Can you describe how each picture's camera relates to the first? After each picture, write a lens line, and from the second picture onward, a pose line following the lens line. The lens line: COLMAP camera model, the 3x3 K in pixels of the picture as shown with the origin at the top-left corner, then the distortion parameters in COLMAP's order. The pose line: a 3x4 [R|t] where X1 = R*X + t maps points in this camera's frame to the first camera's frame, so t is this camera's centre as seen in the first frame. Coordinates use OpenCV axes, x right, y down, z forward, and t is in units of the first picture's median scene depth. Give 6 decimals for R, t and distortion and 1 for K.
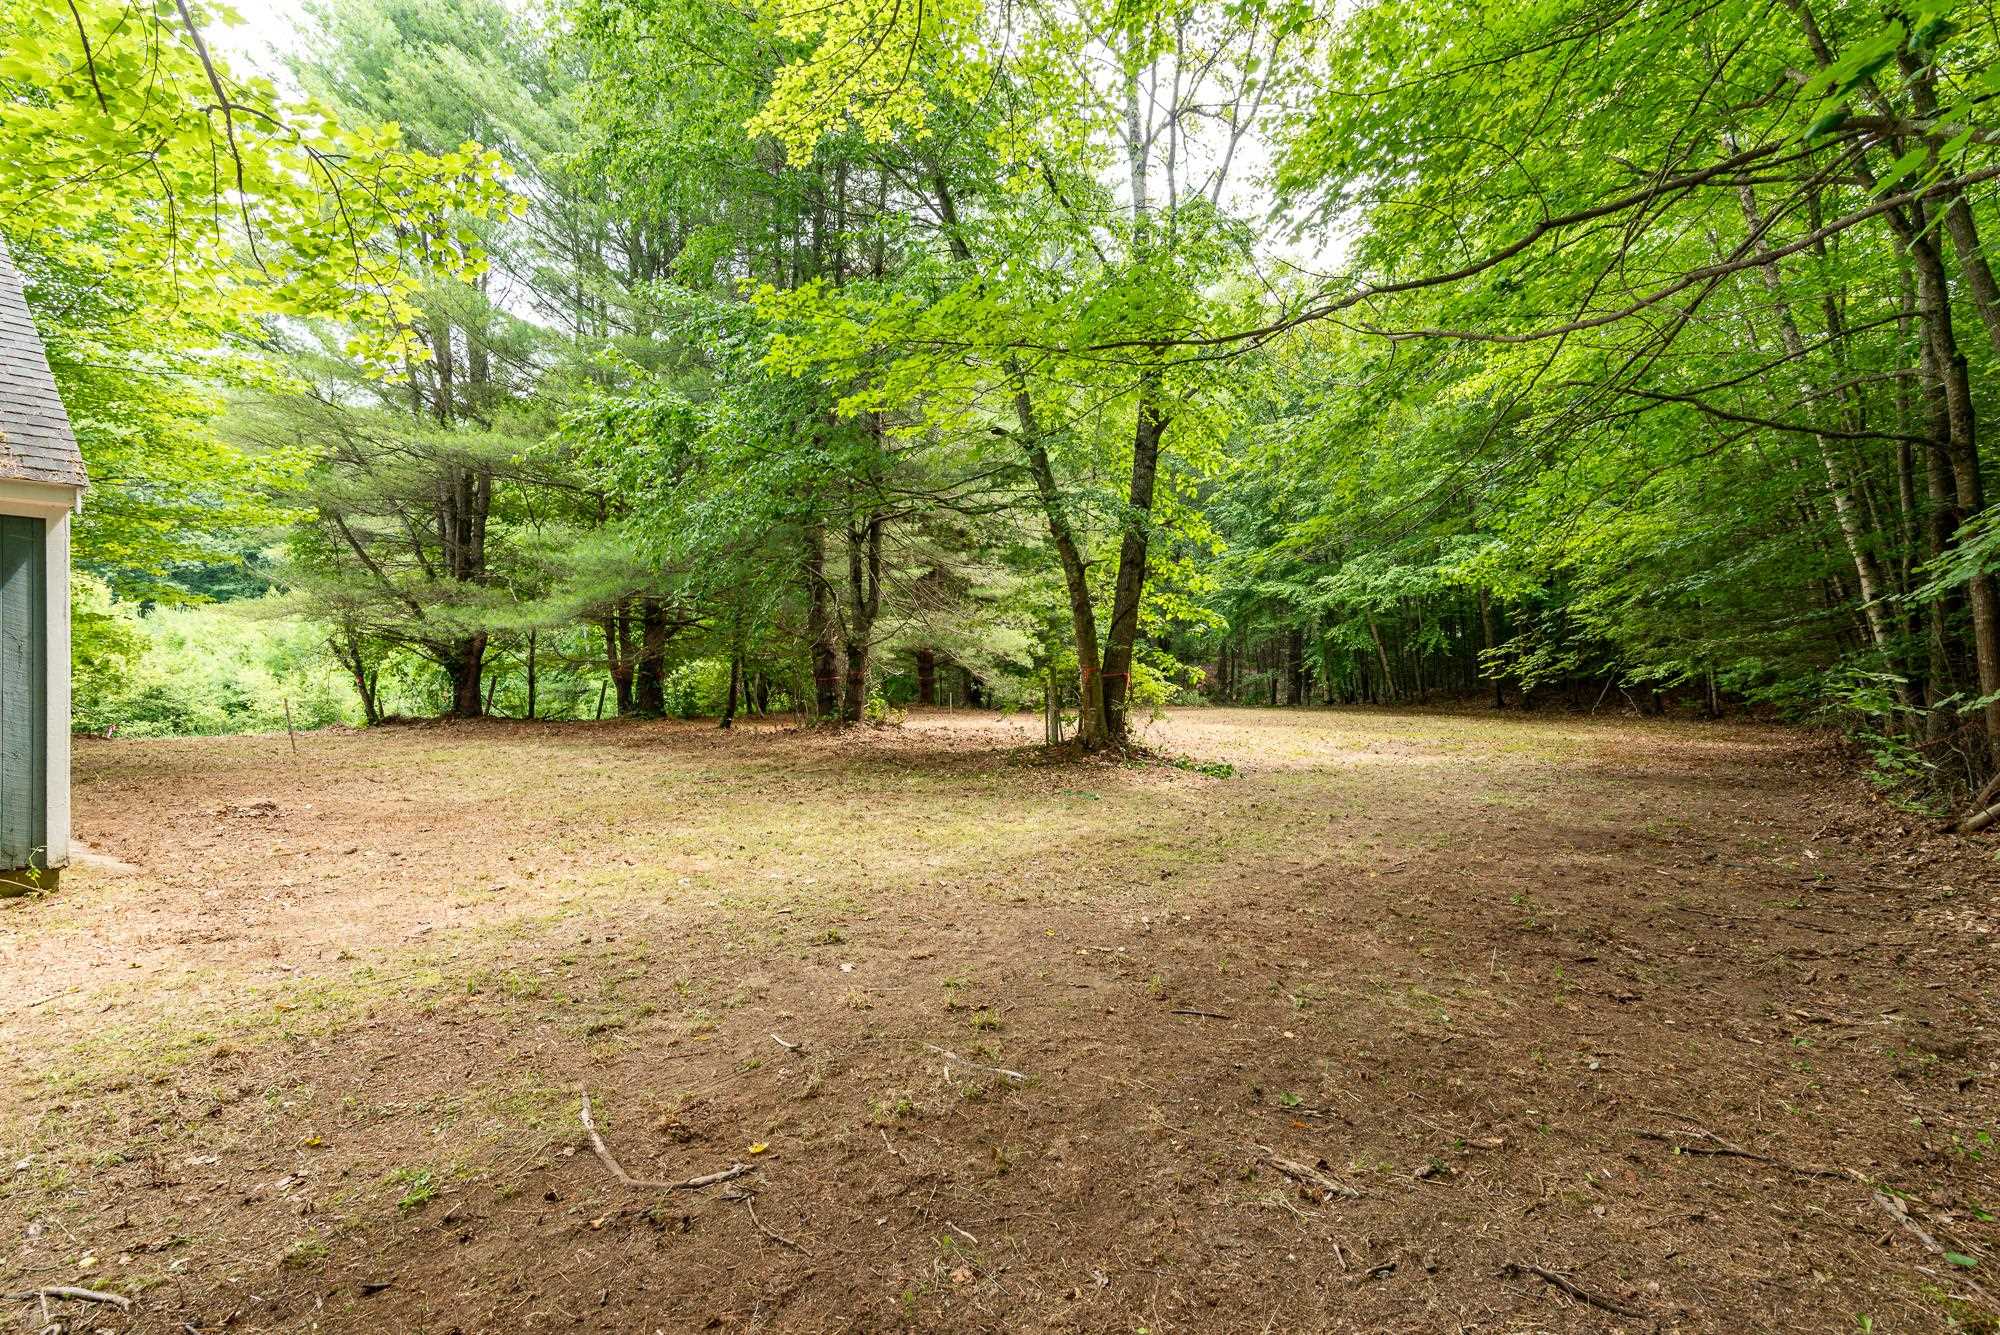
lens RADIAL K [[934.5, 0, 1004.1], [0, 934.5, 671.3], [0, 0, 1]] dist [0.001673, 0.000270]
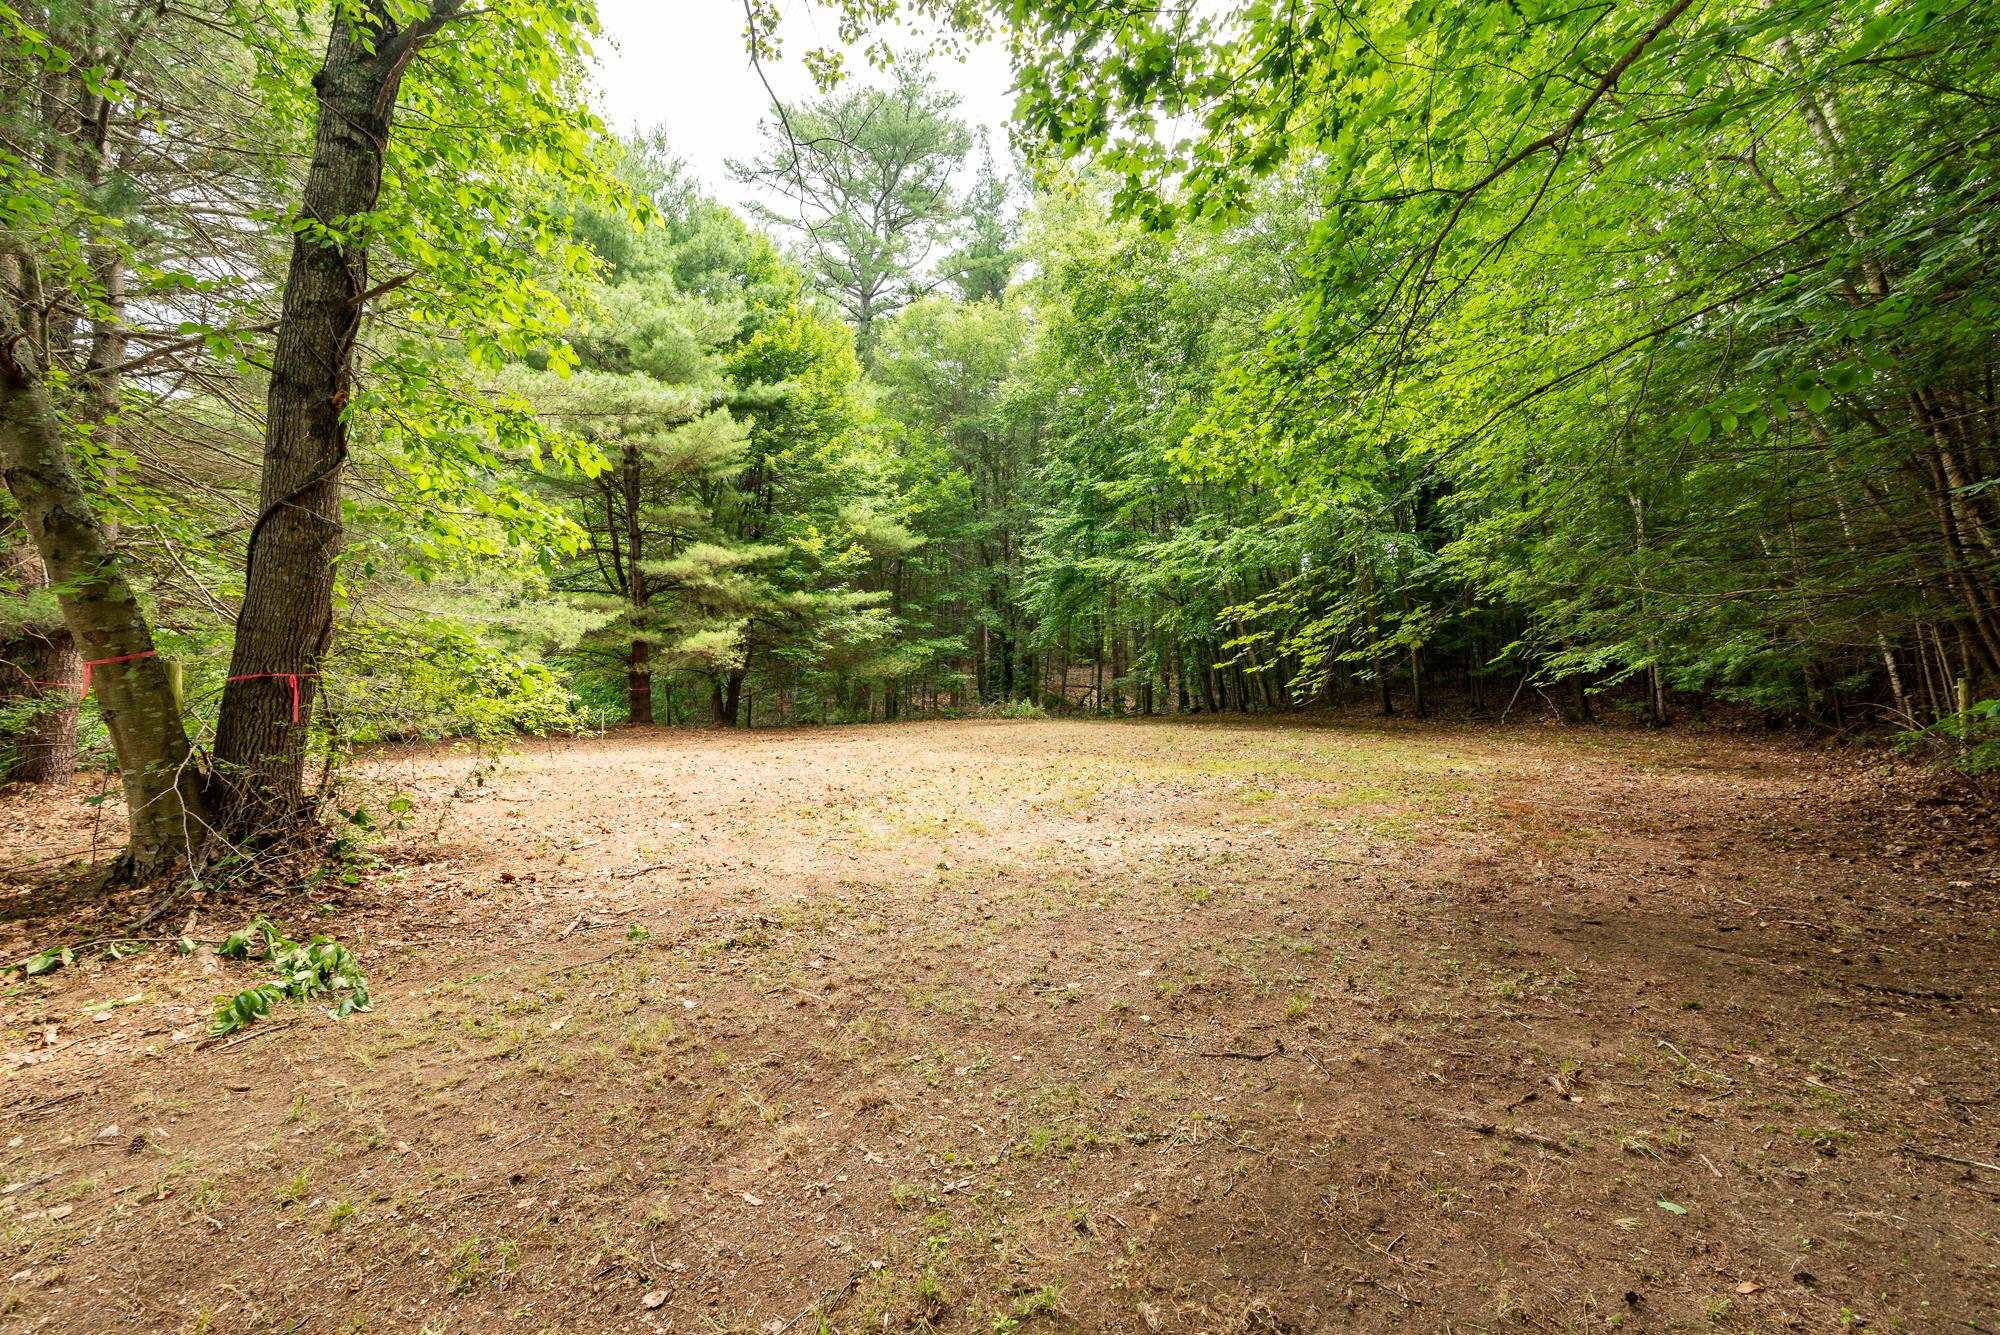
lens RADIAL K [[917.2, 0, 997.2], [0, 917.2, 667.9], [0, 0, 1]] dist [0.010870, -0.000762]
pose [[0.998676, -0.013850, 0.049541, 0.329221], [0.014467, 0.999822, -0.012114, 0.008164], [-0.049365, 0.012814, 0.998699, 0.491978]]
